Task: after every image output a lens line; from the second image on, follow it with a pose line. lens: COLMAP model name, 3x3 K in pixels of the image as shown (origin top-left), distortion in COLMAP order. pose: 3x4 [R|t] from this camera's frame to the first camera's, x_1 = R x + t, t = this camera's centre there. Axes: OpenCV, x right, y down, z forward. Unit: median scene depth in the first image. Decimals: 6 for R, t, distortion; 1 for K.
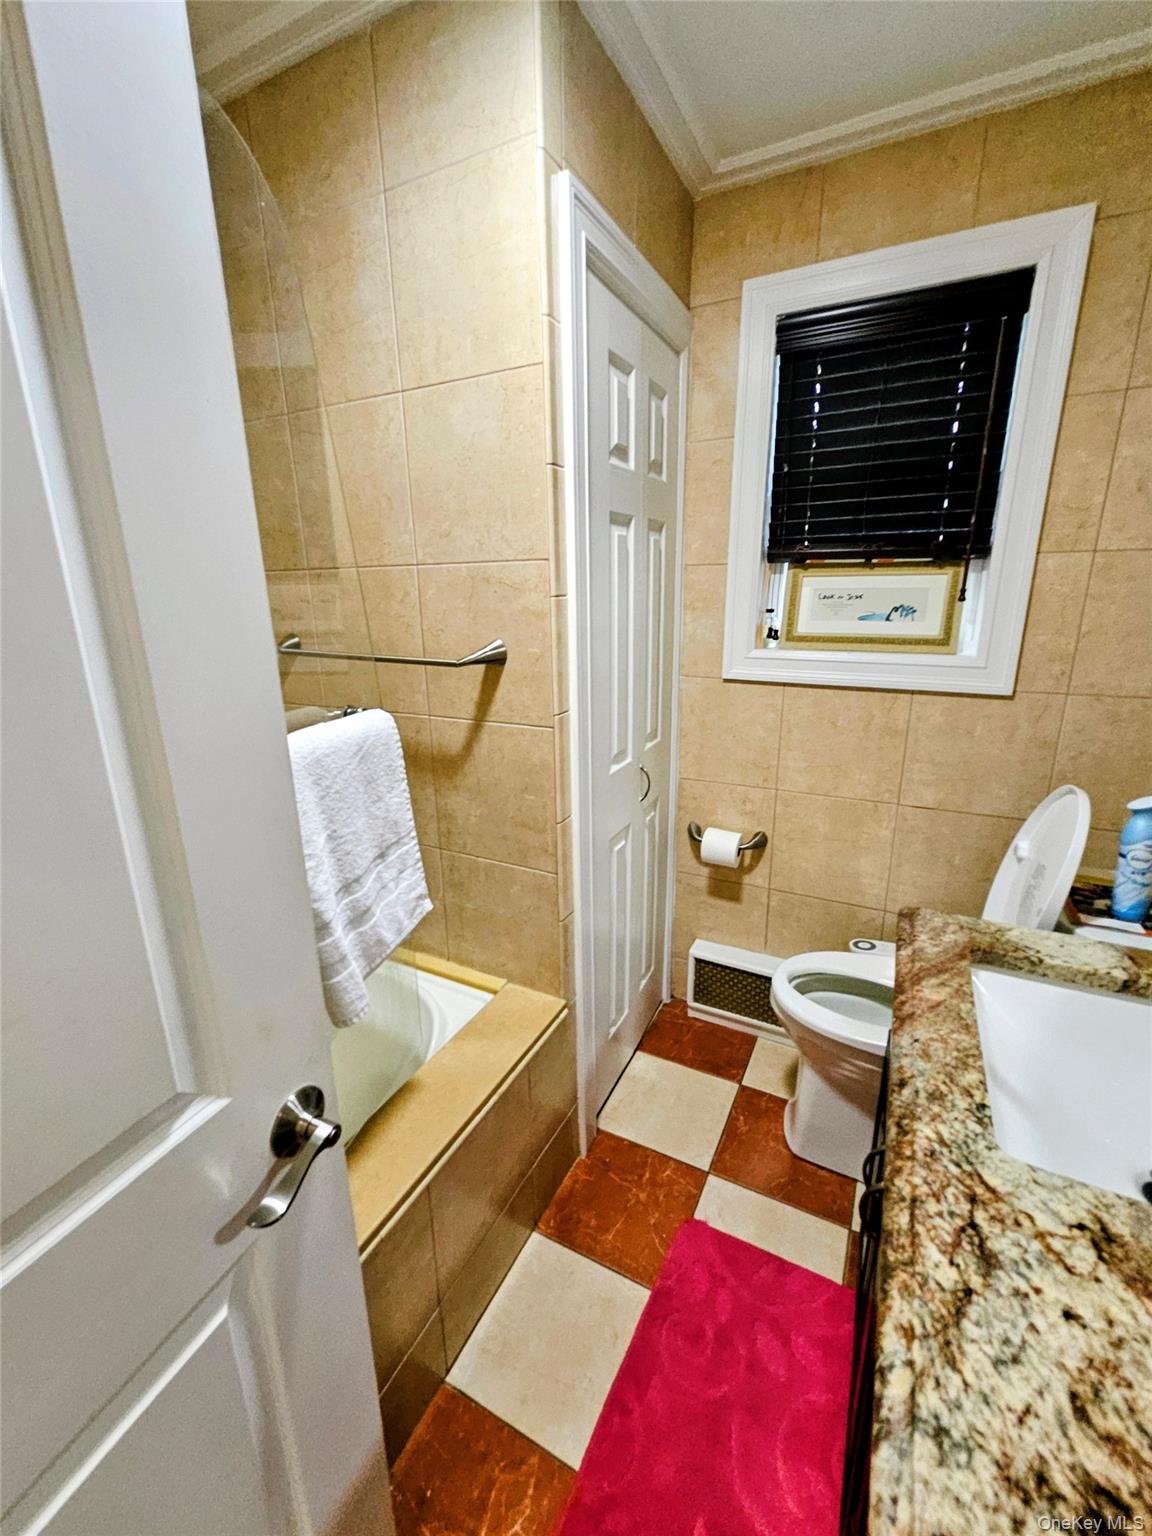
lens RADIAL K [[641.1, 0, 576.0], [0, 641.1, 768.0], [0, 0, 1]] dist [0.001092, 0.000318]
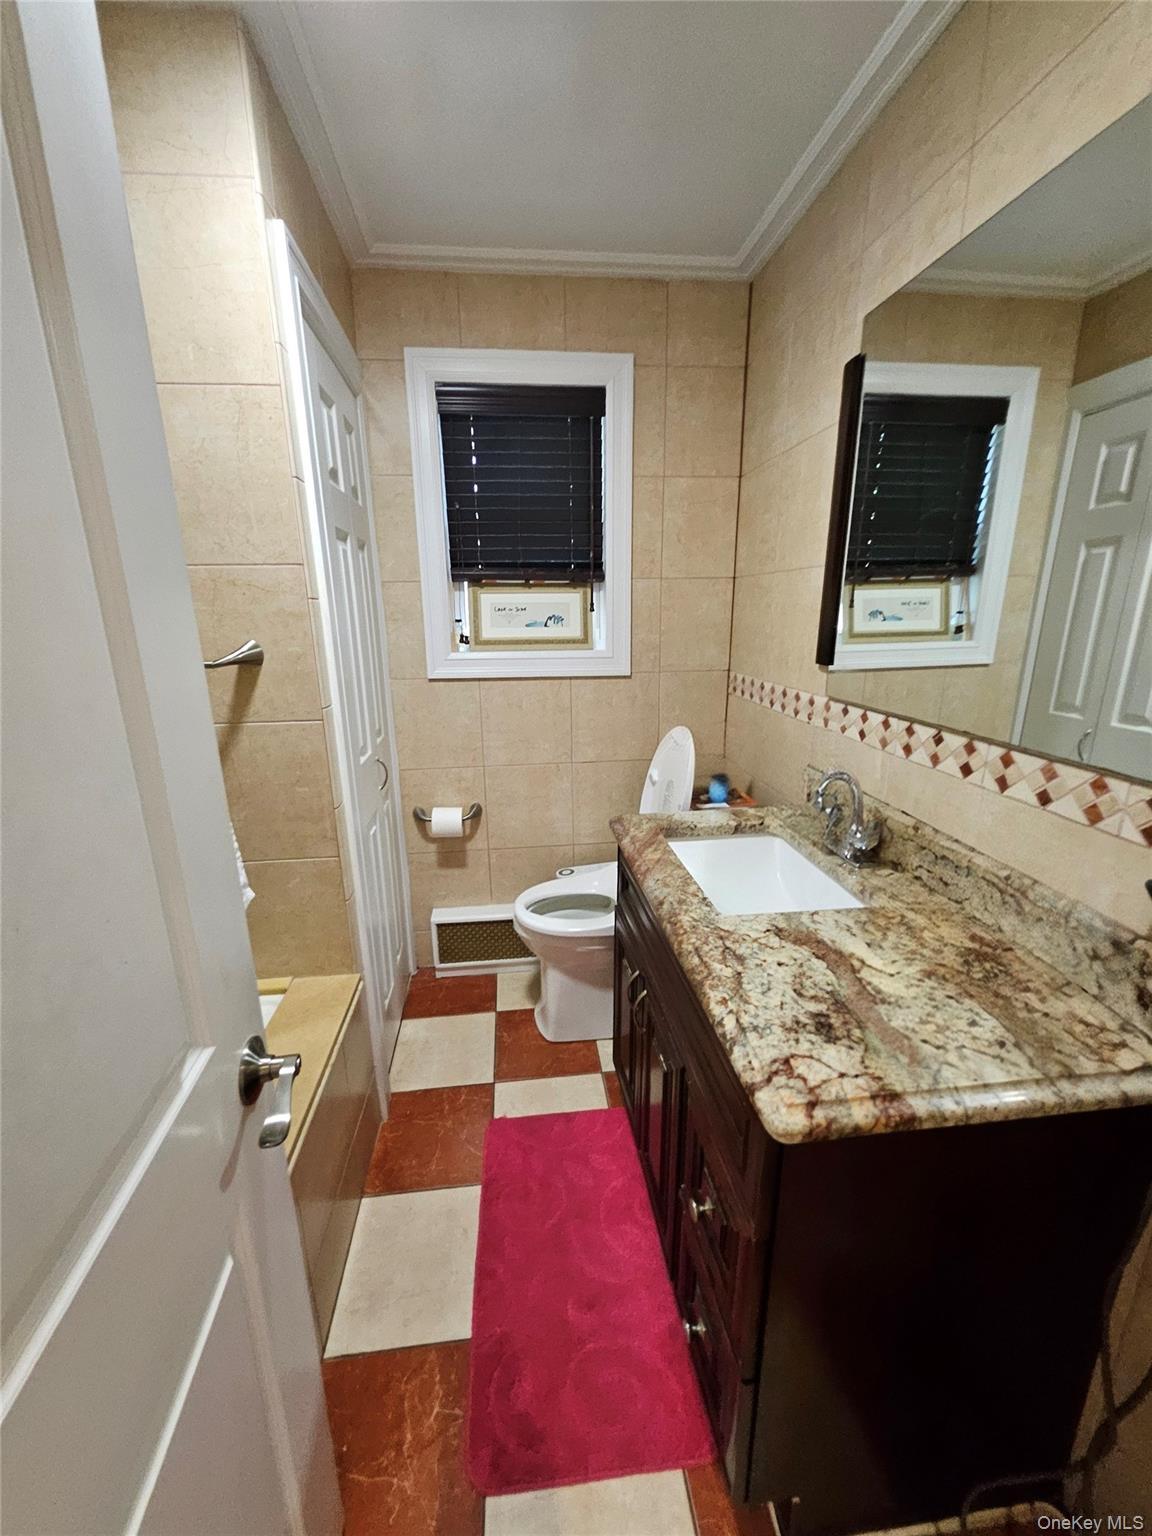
lens RADIAL K [[592.0, 0, 576.0], [0, 592.0, 768.0], [0, 0, 1]] dist [-0.001497, -0.000138]
pose [[0.829236, -0.140299, 0.541002, -0.190577], [0.155036, 0.987735, 0.018515, 0.053599], [-0.536965, 0.068521, 0.840817, -0.056472]]
